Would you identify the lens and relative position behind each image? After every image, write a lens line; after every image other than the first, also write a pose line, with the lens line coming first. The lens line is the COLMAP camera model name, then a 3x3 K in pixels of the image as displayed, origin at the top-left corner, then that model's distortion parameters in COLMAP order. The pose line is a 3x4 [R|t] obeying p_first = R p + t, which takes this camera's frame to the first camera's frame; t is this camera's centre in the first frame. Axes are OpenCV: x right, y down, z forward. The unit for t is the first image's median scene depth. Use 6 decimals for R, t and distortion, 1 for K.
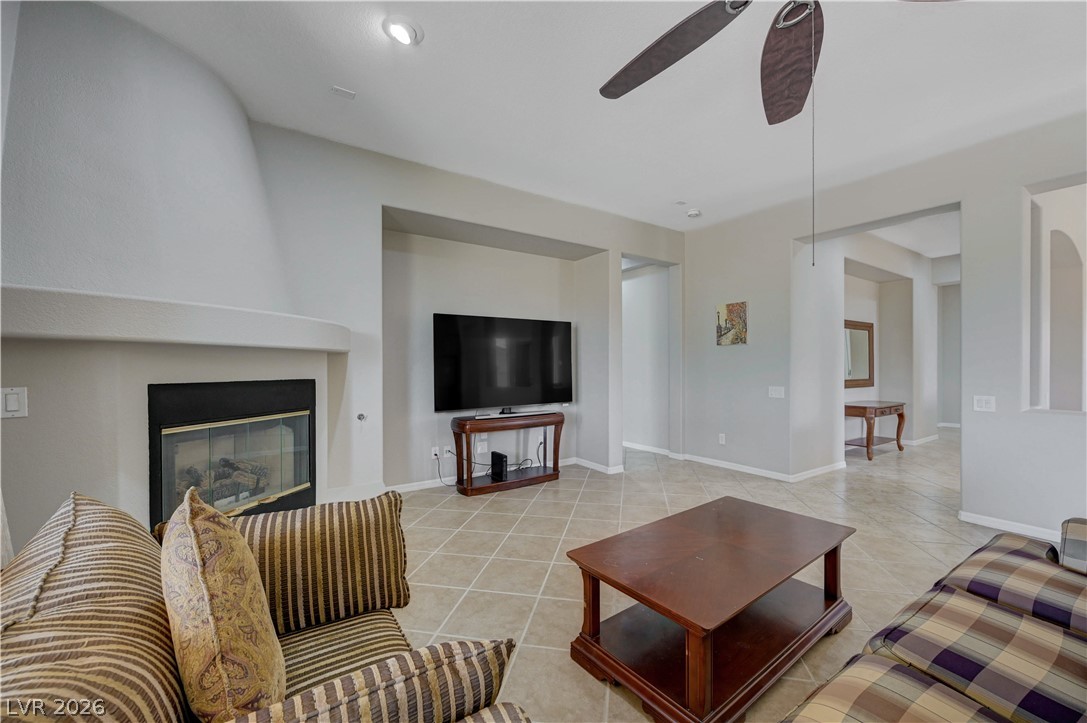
lens RADIAL K [[428.3, 0, 549.0], [0, 428.3, 364.8], [0, 0, 1]] dist [-0.001142, -0.000090]
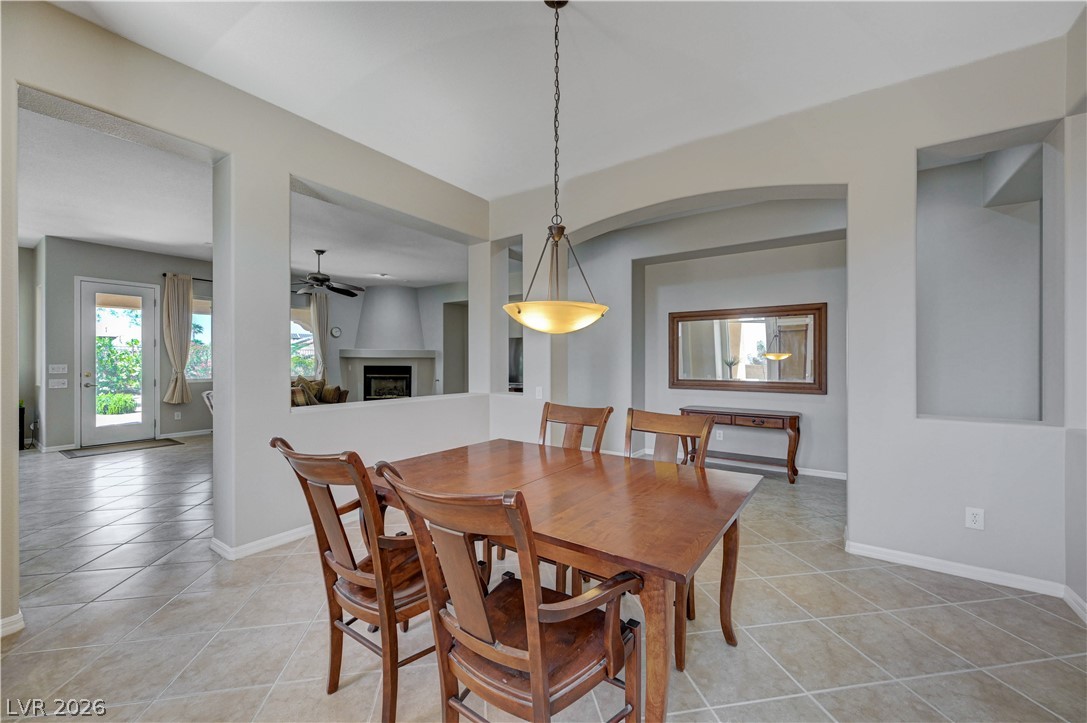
lens RADIAL K [[425.6, 0, 547.7], [0, 425.6, 359.1], [0, 0, 1]] dist [0.001565, 0.000023]
pose [[0.360577, -0.003993, -0.932721, 1.958224], [-0.000771, 0.999989, -0.004579, -0.004002], [0.932729, 0.002370, 0.360570, 0.532155]]
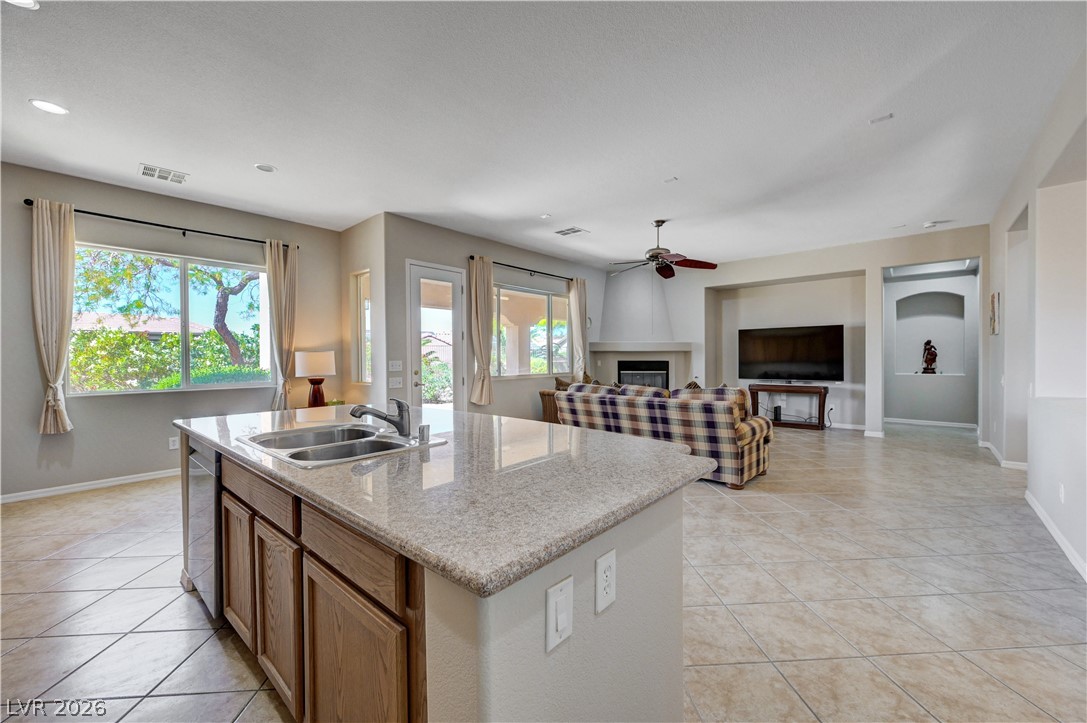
lens RADIAL K [[429.0, 0, 548.2], [0, 429.0, 361.7], [0, 0, 1]] dist [-0.000486, -0.000249]
pose [[0.256160, 0.010355, -0.966579, 1.371111], [0.006374, 0.999903, 0.012401, -0.001285], [0.966613, -0.009337, 0.256069, -0.355182]]
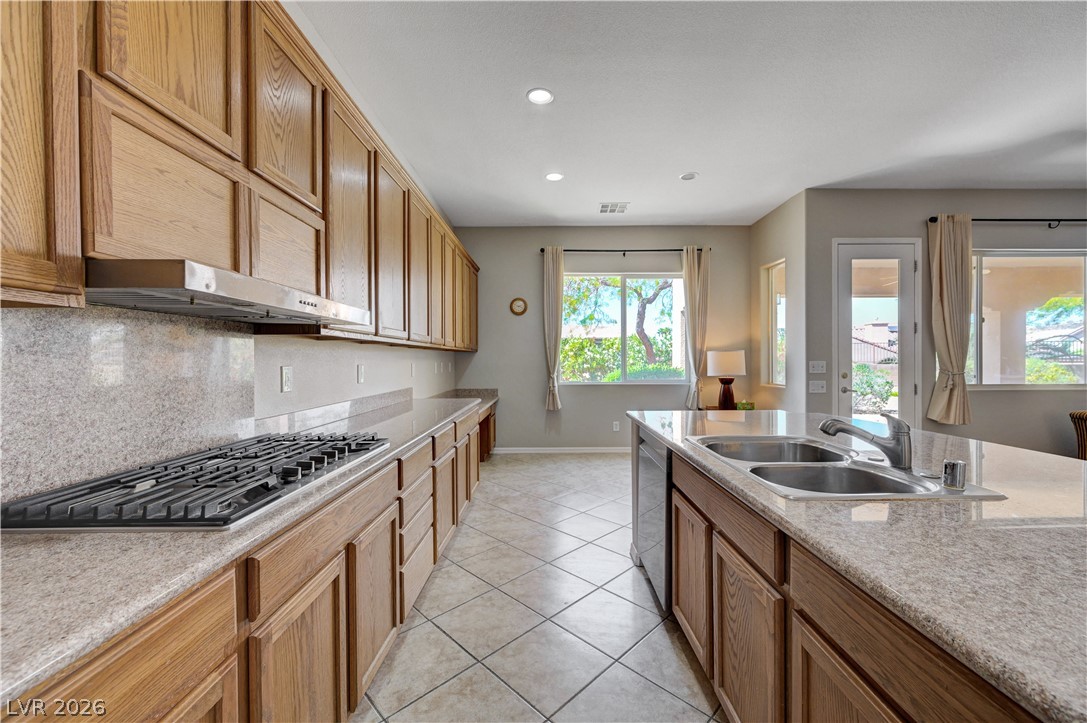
lens RADIAL K [[427.1, 0, 548.9], [0, 427.1, 362.7], [0, 0, 1]] dist [-0.002191, -0.000199]
pose [[-0.558540, 0.011143, -0.829403, 1.300109], [0.004042, 0.999934, 0.010712, -0.000907], [0.829468, 0.002631, -0.558548, -0.425571]]
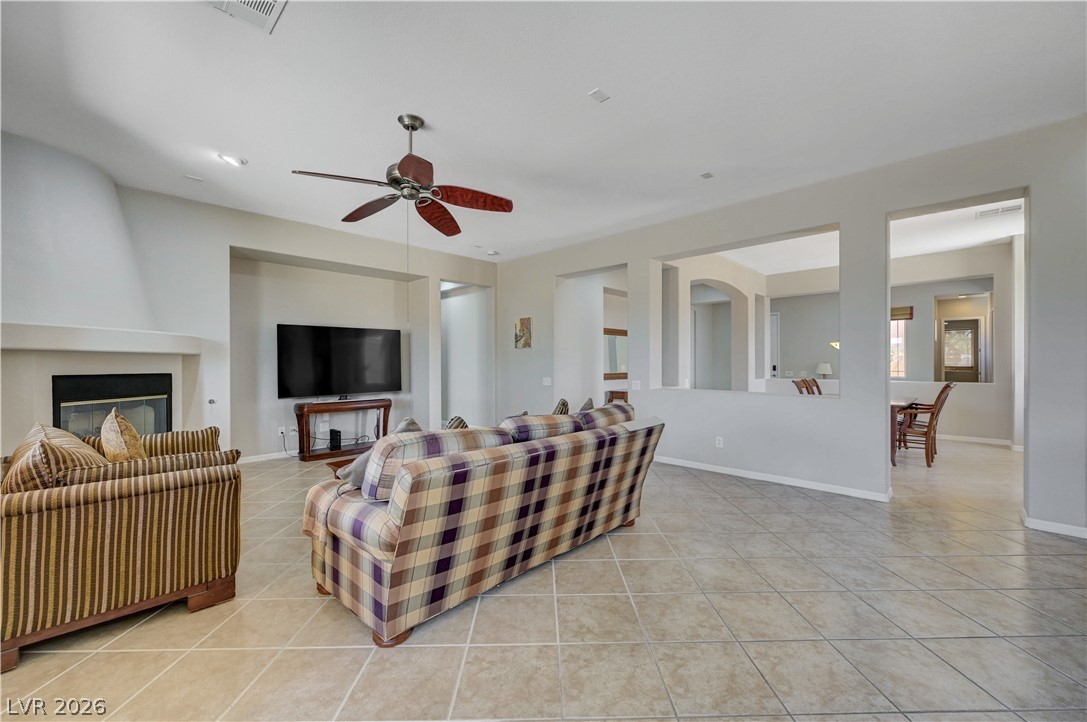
lens RADIAL K [[429.0, 0, 548.2], [0, 429.0, 361.2], [0, 0, 1]] dist [-0.000486, -0.000249]
pose [[0.977865, -0.002439, 0.209220, 0.258441], [0.003107, 0.999991, -0.002866, 0.000384], [-0.209212, 0.003452, 0.977864, -0.446793]]
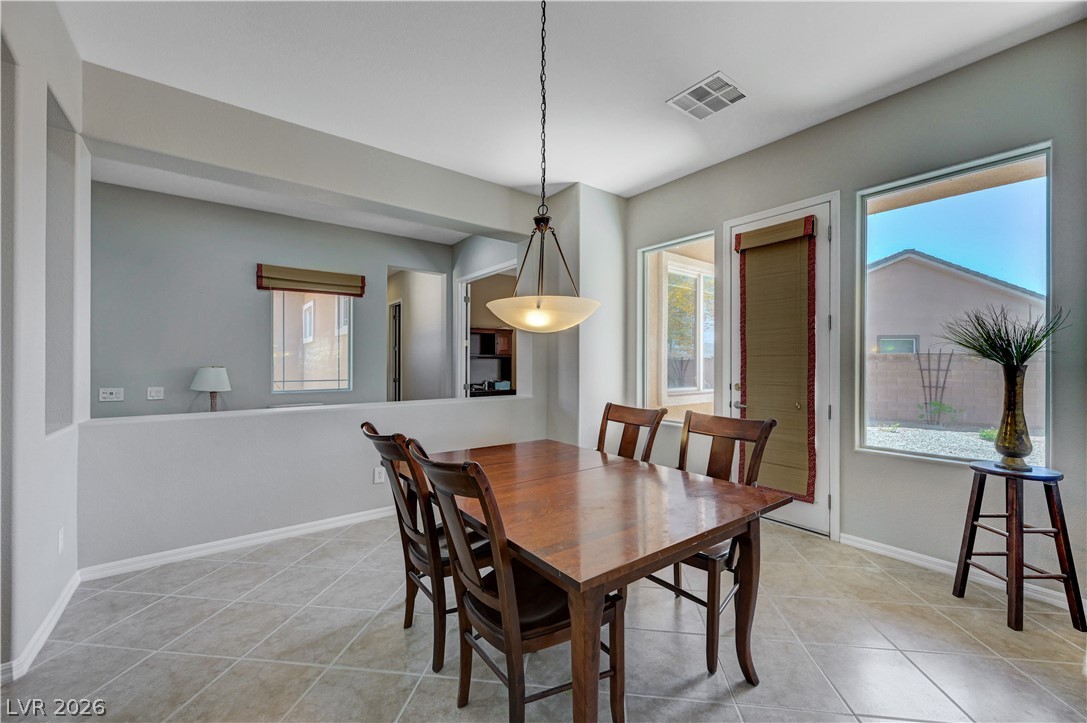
lens RADIAL K [[427.1, 0, 548.9], [0, 427.1, 362.7], [0, 0, 1]] dist [-0.002191, -0.000199]
pose [[-0.069880, 0.000915, 0.997555, 1.080752], [-0.001371, 0.999999, -0.001013, -0.002064], [-0.997554, -0.001438, -0.069878, 0.741255]]
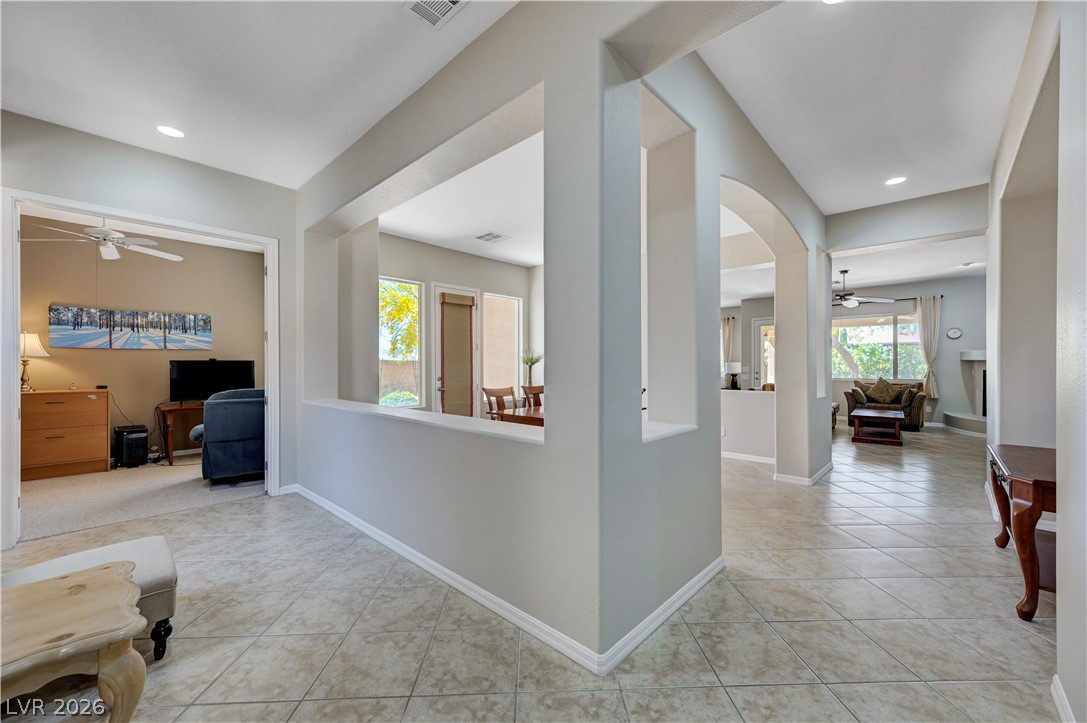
lens RADIAL K [[422.0, 0, 545.4], [0, 422.0, 365.1], [0, 0, 1]] dist [-0.000228, 0.000136]
pose [[-0.975947, 0.000740, -0.218007, 1.856785], [0.000855, 1.000000, -0.000433, -0.001514], [0.218007, -0.000609, -0.975947, 1.823229]]
